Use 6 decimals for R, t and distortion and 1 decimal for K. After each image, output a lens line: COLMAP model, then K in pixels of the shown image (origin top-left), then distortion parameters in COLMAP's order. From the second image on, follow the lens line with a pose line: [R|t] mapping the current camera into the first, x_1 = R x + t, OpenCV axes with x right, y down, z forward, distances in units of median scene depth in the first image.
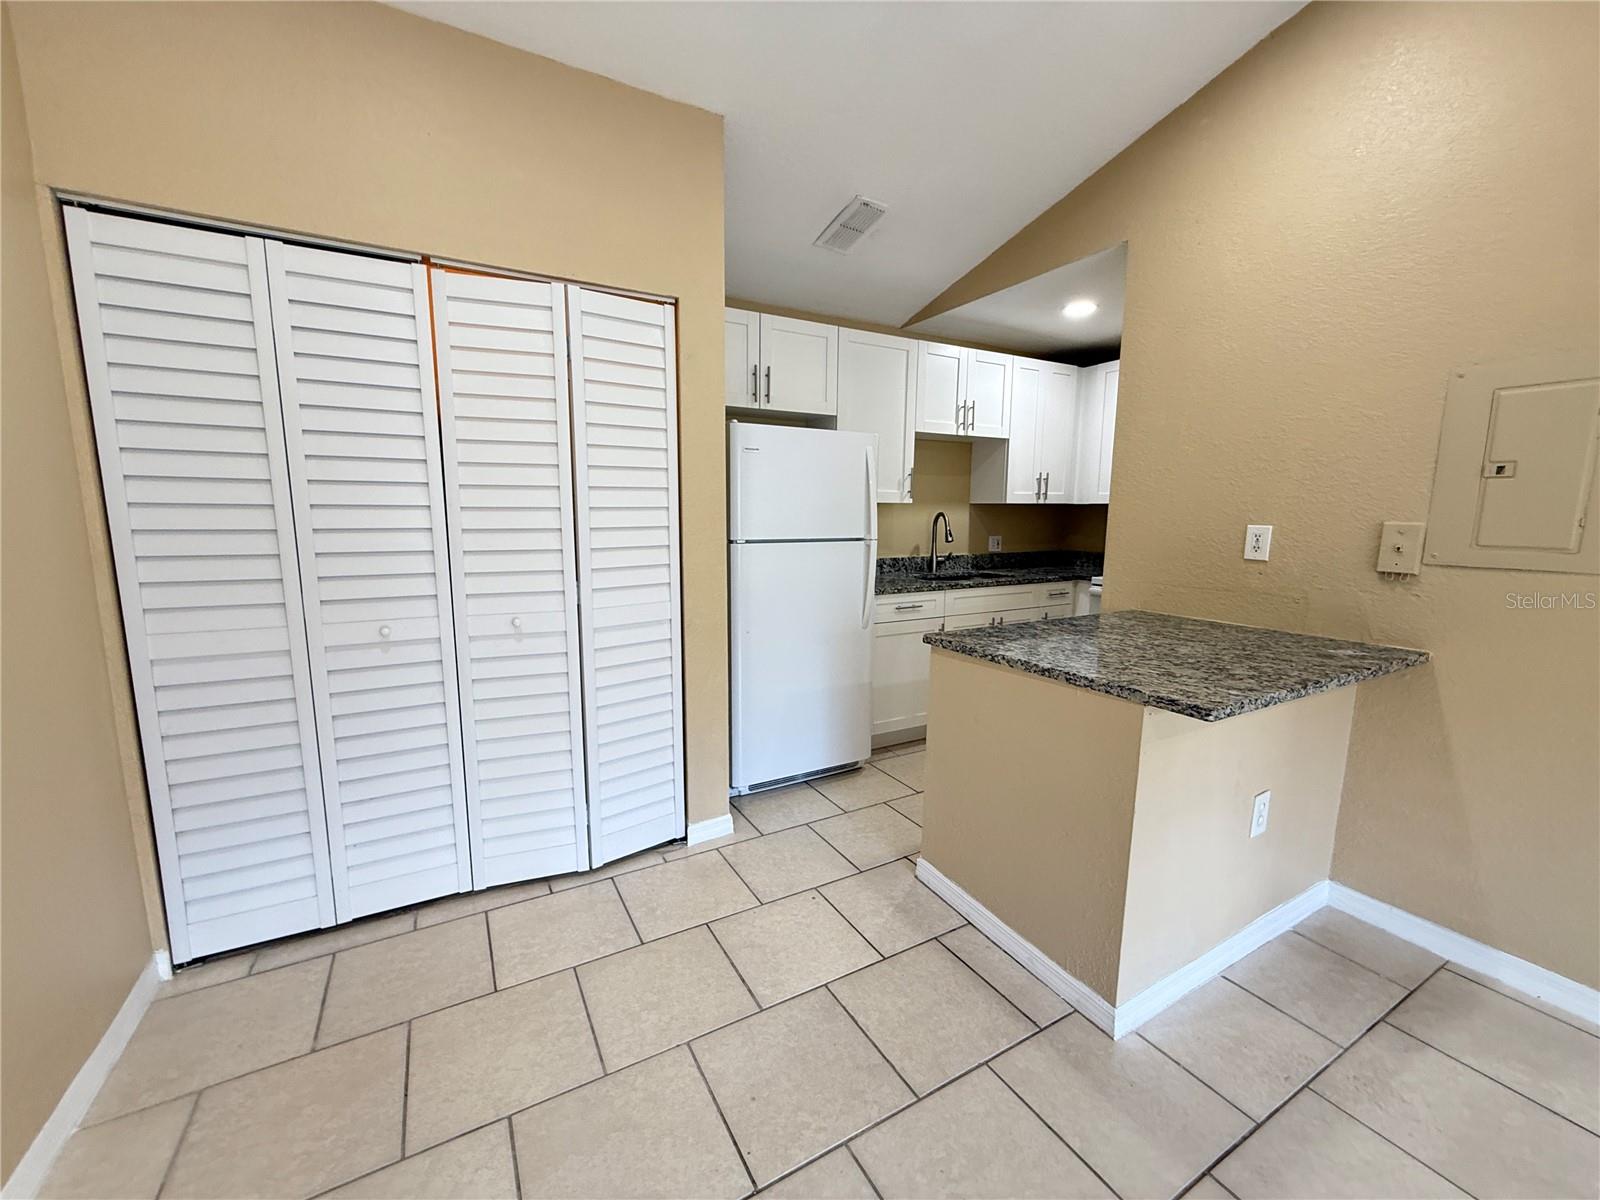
lens RADIAL K [[637.7, 0, 797.6], [0, 637.7, 599.9], [0, 0, 1]] dist [-0.001960, 0.000034]
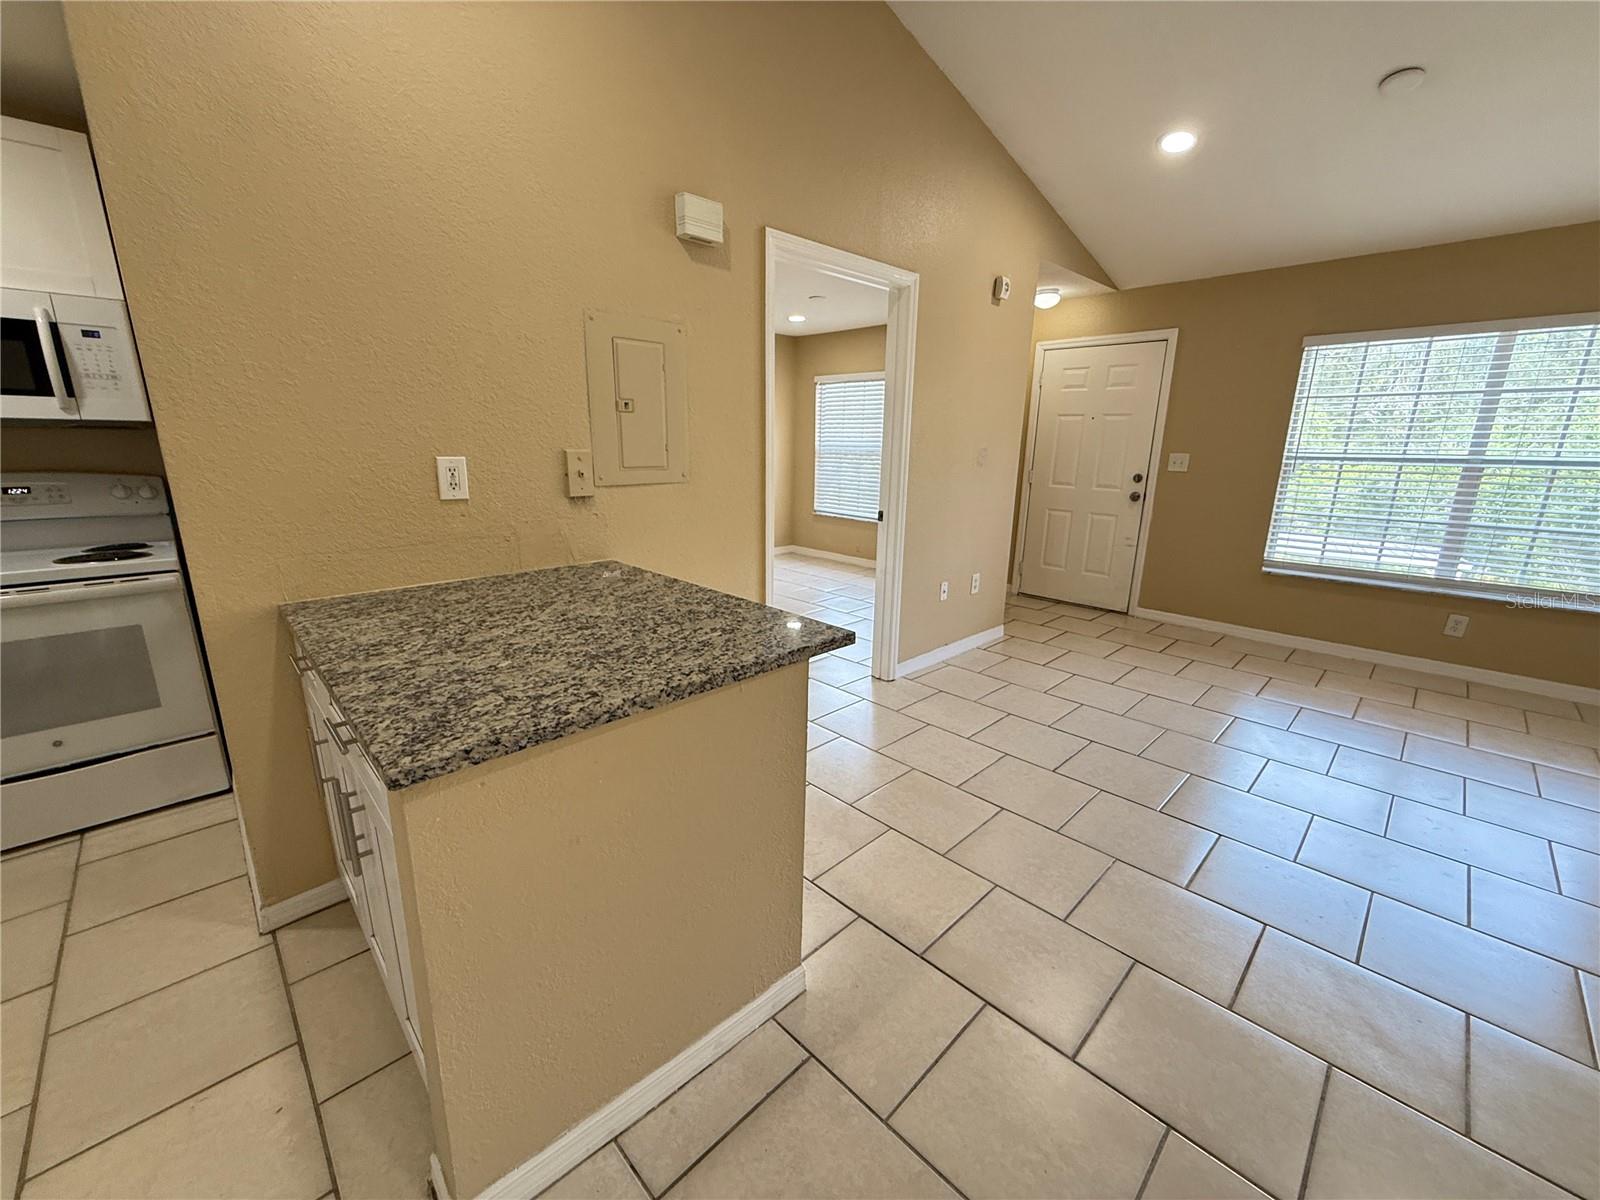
lens RADIAL K [[637.7, 0, 797.6], [0, 637.7, 599.9], [0, 0, 1]] dist [-0.001960, 0.000034]
pose [[-0.261241, -0.245479, 0.933538, -0.124155], [0.122258, 0.950920, 0.284262, -0.076235], [-0.957500, 0.188393, -0.218407, 0.500088]]
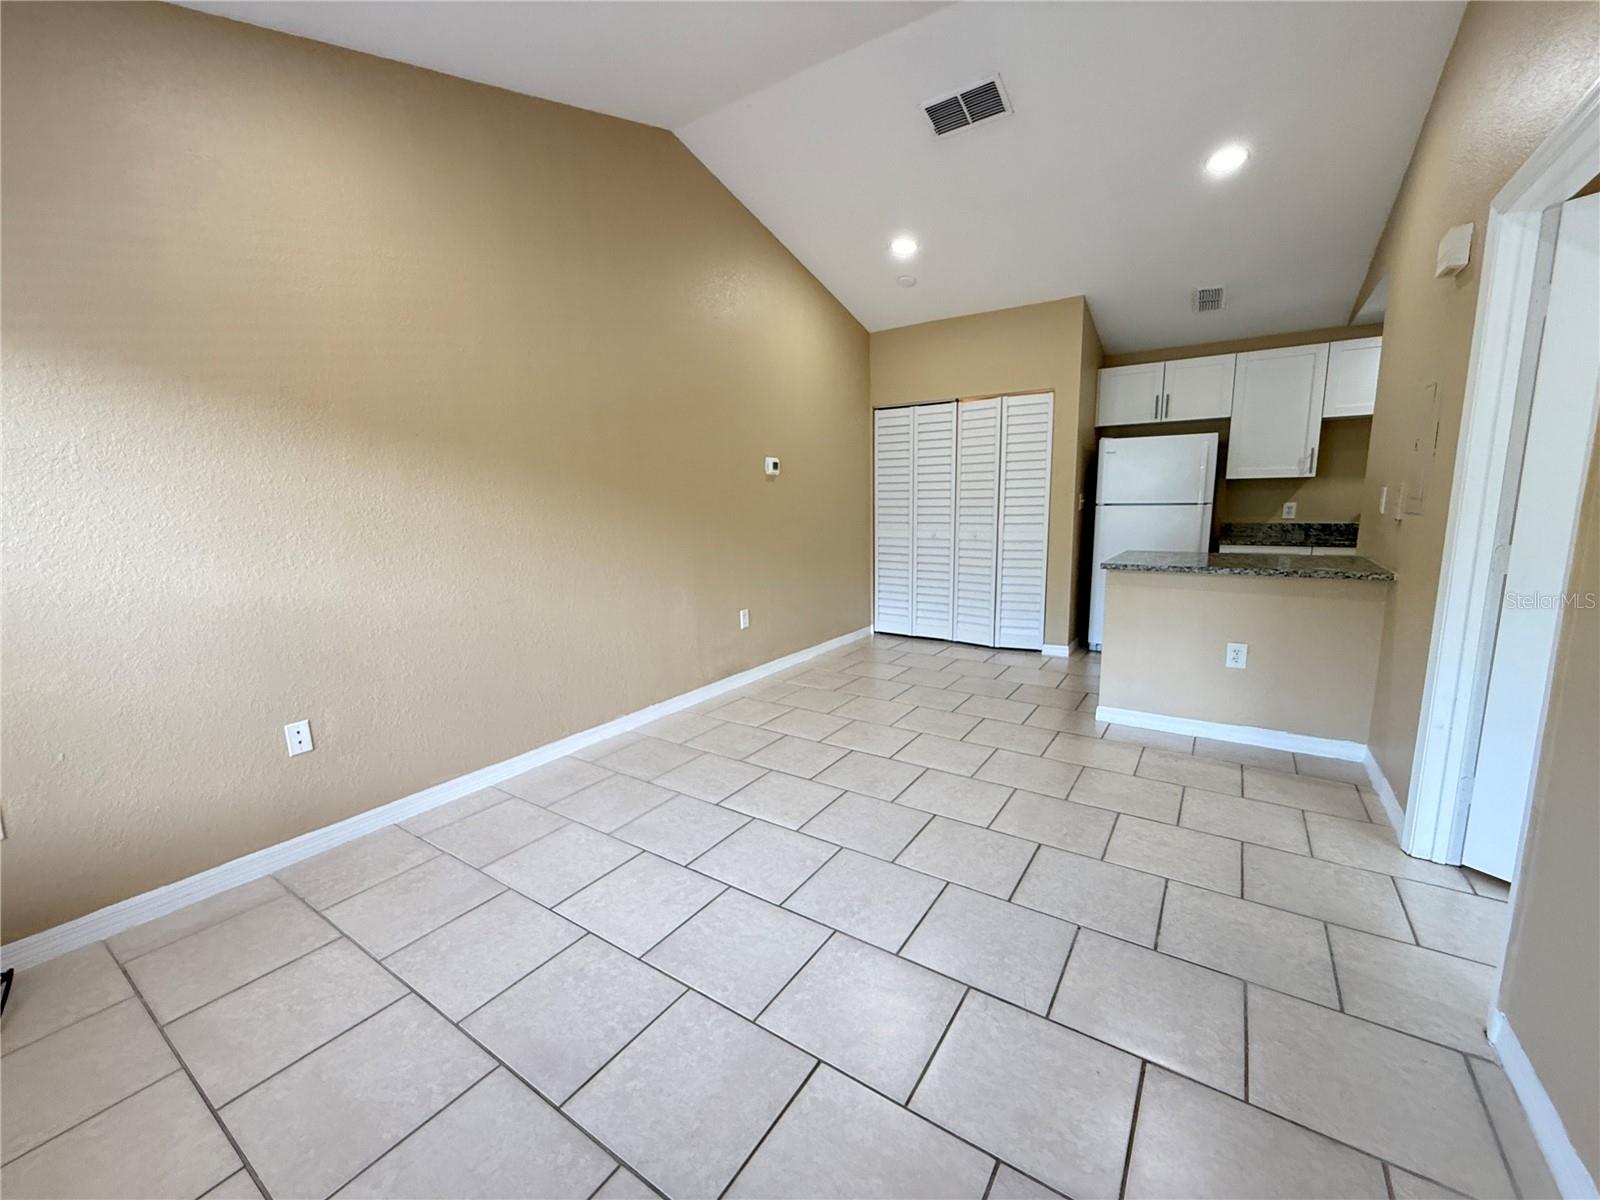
lens RADIAL K [[637.7, 0, 797.6], [0, 637.7, 599.9], [0, 0, 1]] dist [-0.001960, 0.000034]
pose [[0.447662, 0.123337, -0.885656, 0.880837], [-0.106775, 0.990729, 0.083999, 0.089210], [0.887805, 0.056963, 0.456681, -0.439071]]
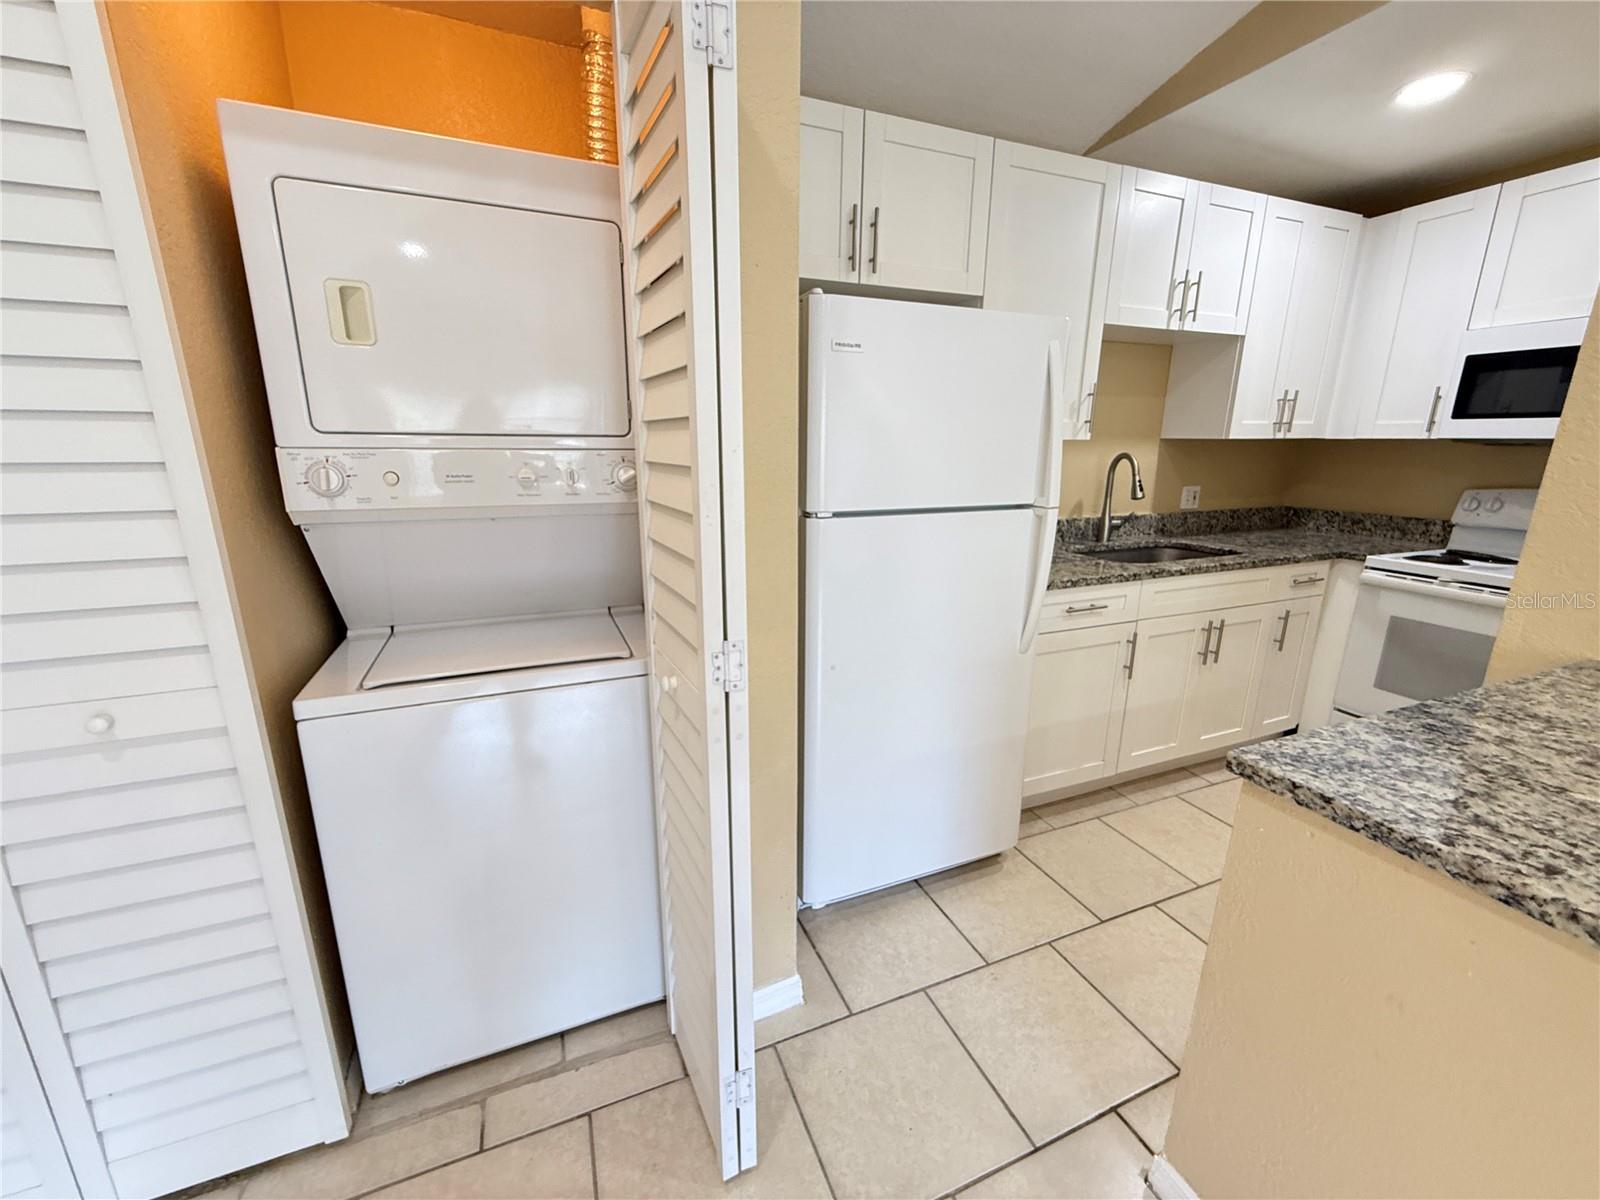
lens RADIAL K [[637.7, 0, 797.6], [0, 637.7, 599.9], [0, 0, 1]] dist [-0.001960, 0.000034]
pose [[0.991854, 0.028727, -0.124100, -0.029946], [-0.015391, 0.994128, 0.107112, -0.057493], [0.126448, -0.104330, 0.986472, 0.322590]]
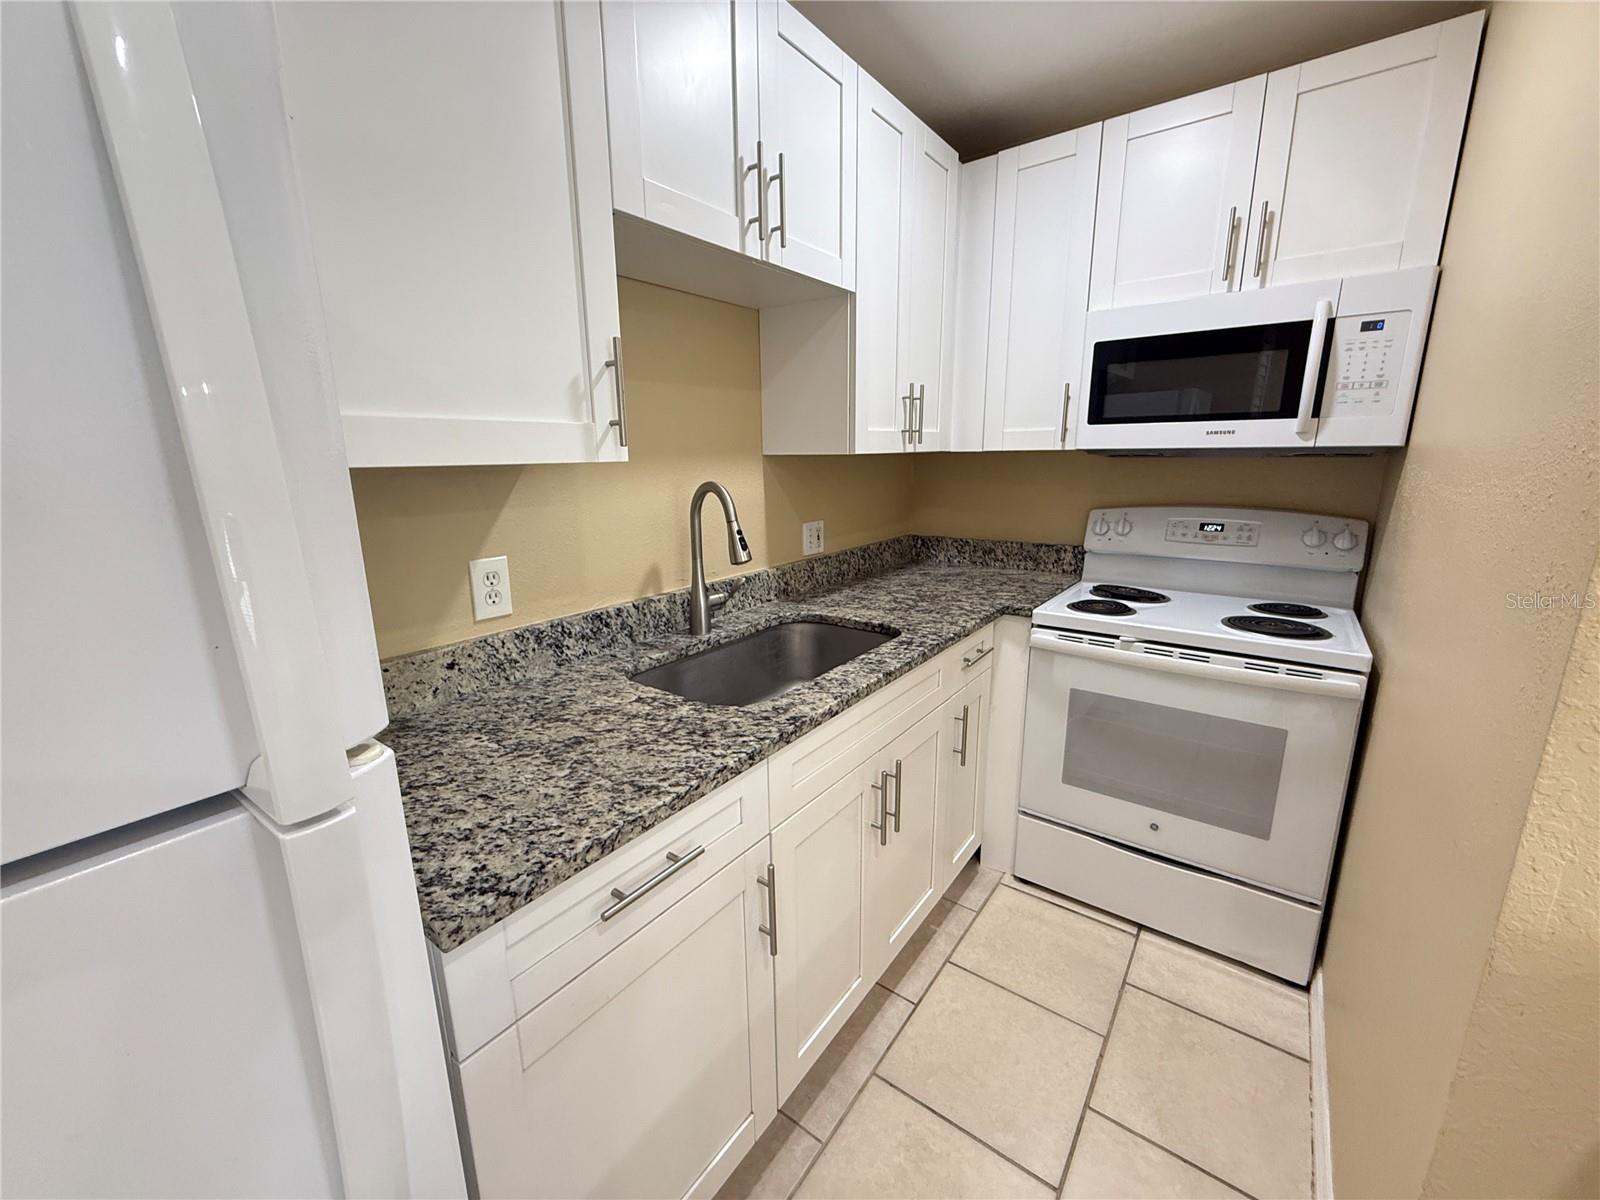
lens RADIAL K [[637.7, 0, 797.6], [0, 637.7, 599.9], [0, 0, 1]] dist [-0.001960, 0.000034]
pose [[0.912987, -0.108538, 0.393287, 0.131773], [0.075388, 0.992245, 0.098828, -0.114704], [-0.400964, -0.060579, 0.914089, 0.712647]]
